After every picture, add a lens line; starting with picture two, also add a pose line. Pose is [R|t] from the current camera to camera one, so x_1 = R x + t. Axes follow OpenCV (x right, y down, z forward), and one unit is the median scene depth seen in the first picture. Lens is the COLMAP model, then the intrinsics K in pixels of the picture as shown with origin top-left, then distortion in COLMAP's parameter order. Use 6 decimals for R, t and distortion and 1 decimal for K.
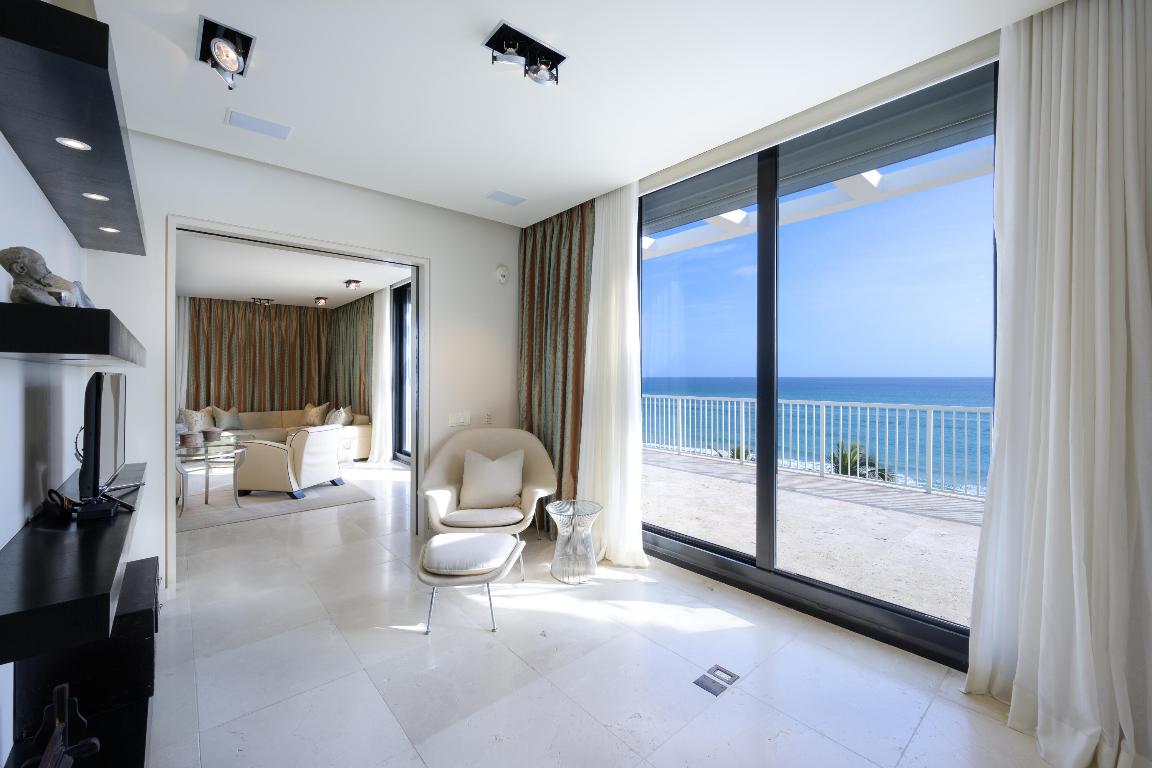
lens RADIAL K [[443.3, 0, 582.2], [0, 443.3, 379.2], [0, 0, 1]] dist [0.001626, 0.000052]
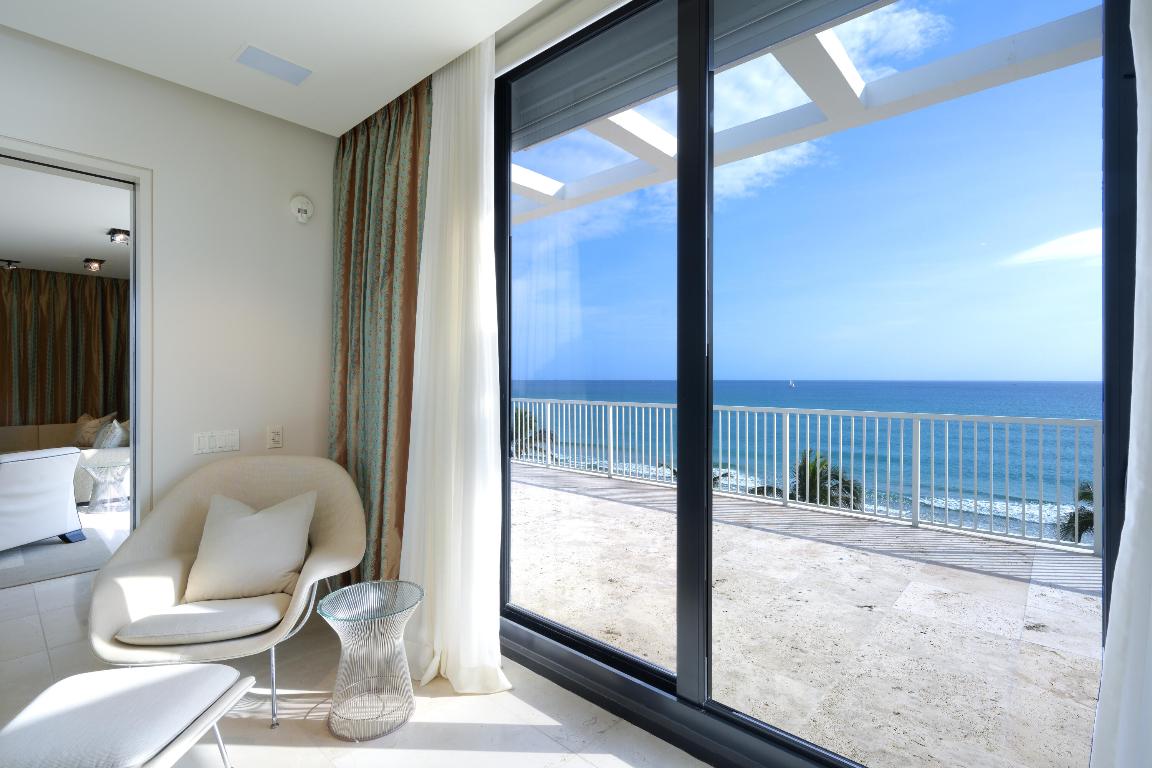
lens RADIAL K [[524.4, 0, 573.2], [0, 524.4, 378.4], [0, 0, 1]] dist [0.002877, 0.000286]
pose [[0.993853, 0.002949, 0.110671, 0.116506], [-0.002167, 0.999972, -0.007187, 0.007751], [-0.110689, 0.006903, 0.993831, 0.212704]]
